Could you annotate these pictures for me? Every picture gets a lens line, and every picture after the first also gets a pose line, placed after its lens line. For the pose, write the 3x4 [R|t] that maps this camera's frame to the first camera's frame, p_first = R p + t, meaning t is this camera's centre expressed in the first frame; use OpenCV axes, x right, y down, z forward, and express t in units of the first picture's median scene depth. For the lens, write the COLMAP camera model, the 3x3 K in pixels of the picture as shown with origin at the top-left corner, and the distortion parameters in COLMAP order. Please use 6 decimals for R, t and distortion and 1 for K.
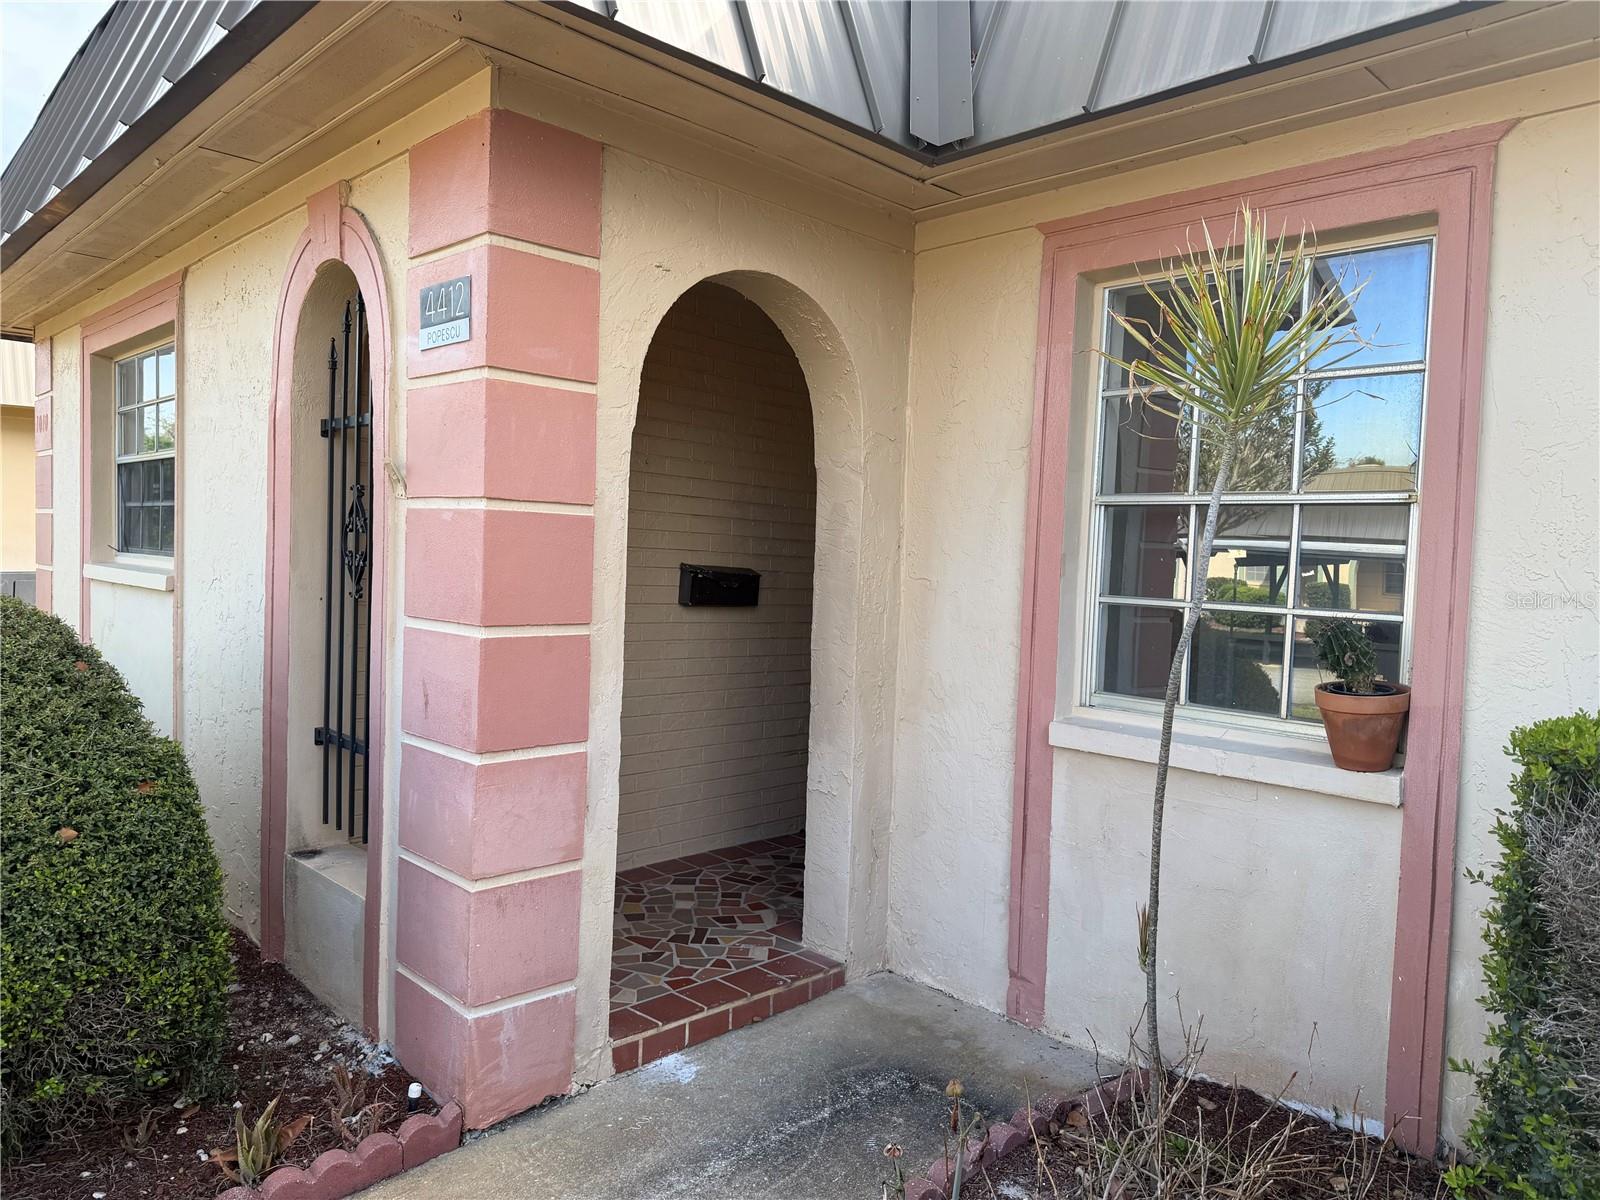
lens RADIAL K [[1120.9, 0, 804.4], [0, 1120.9, 600.6], [0, 0, 1]] dist [0.126843, -0.185578]
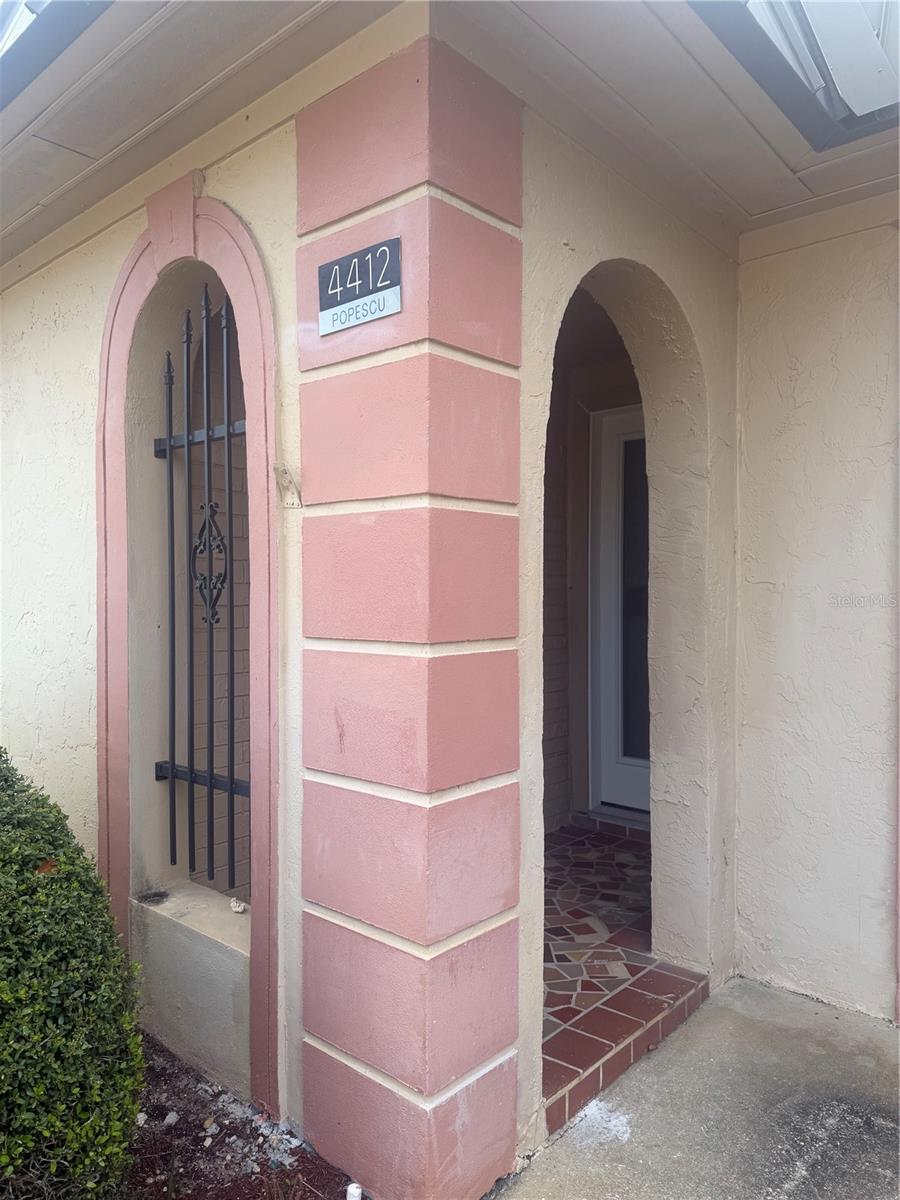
lens RADIAL K [[842.6, 0, 448.8], [0, 842.6, 603.0], [0, 0, 1]] dist [0.068596, -0.074790]
pose [[0.995975, -0.039936, 0.080247, -0.276508], [0.041965, 0.998837, -0.023760, 0.006258], [-0.079205, 0.027032, 0.996492, 0.315590]]
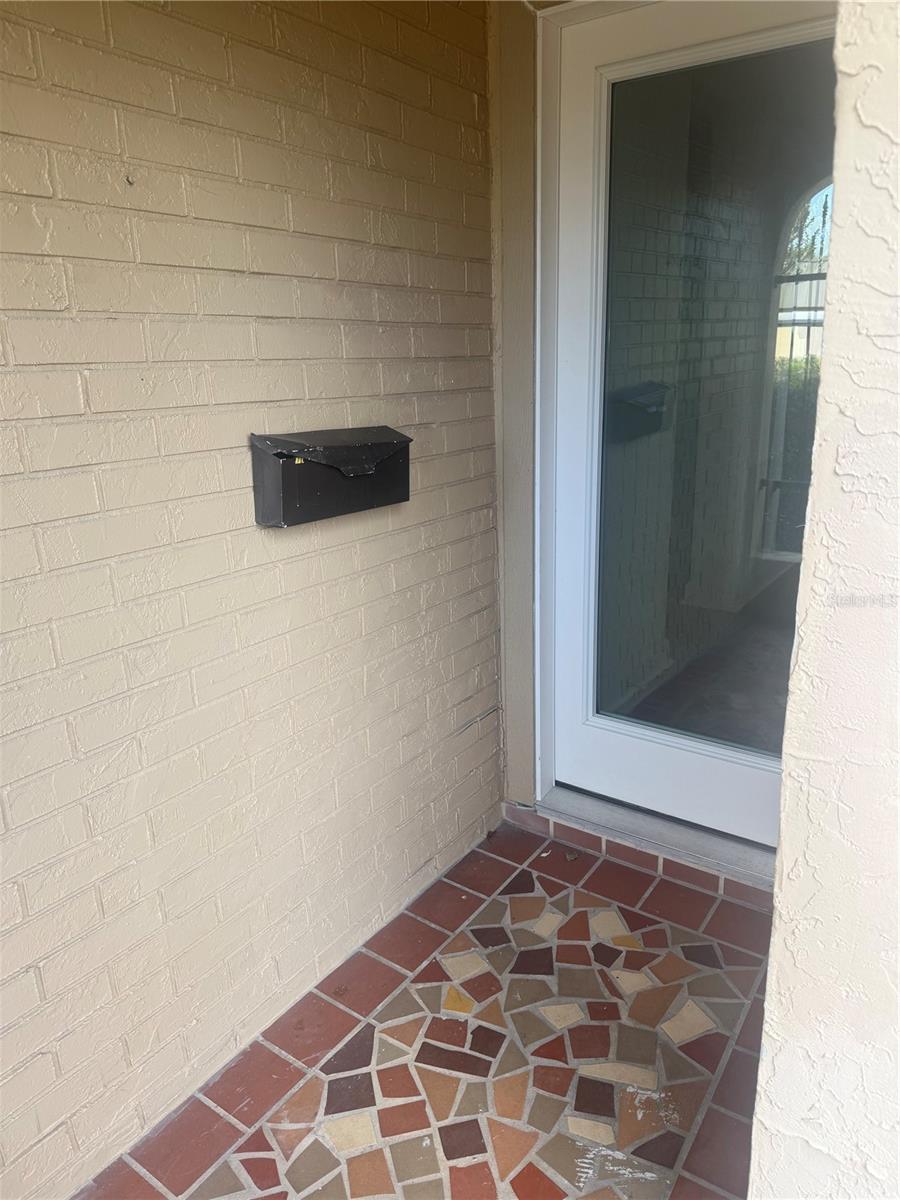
lens RADIAL K [[833.1, 0, 451.4], [0, 833.1, 595.2], [0, 0, 1]] dist [0.163076, -0.296297]
pose [[0.980743, -0.113950, 0.158617, -0.136901], [0.072275, 0.966249, 0.247263, -0.072206], [-0.181440, -0.231037, 0.955877, 0.969516]]
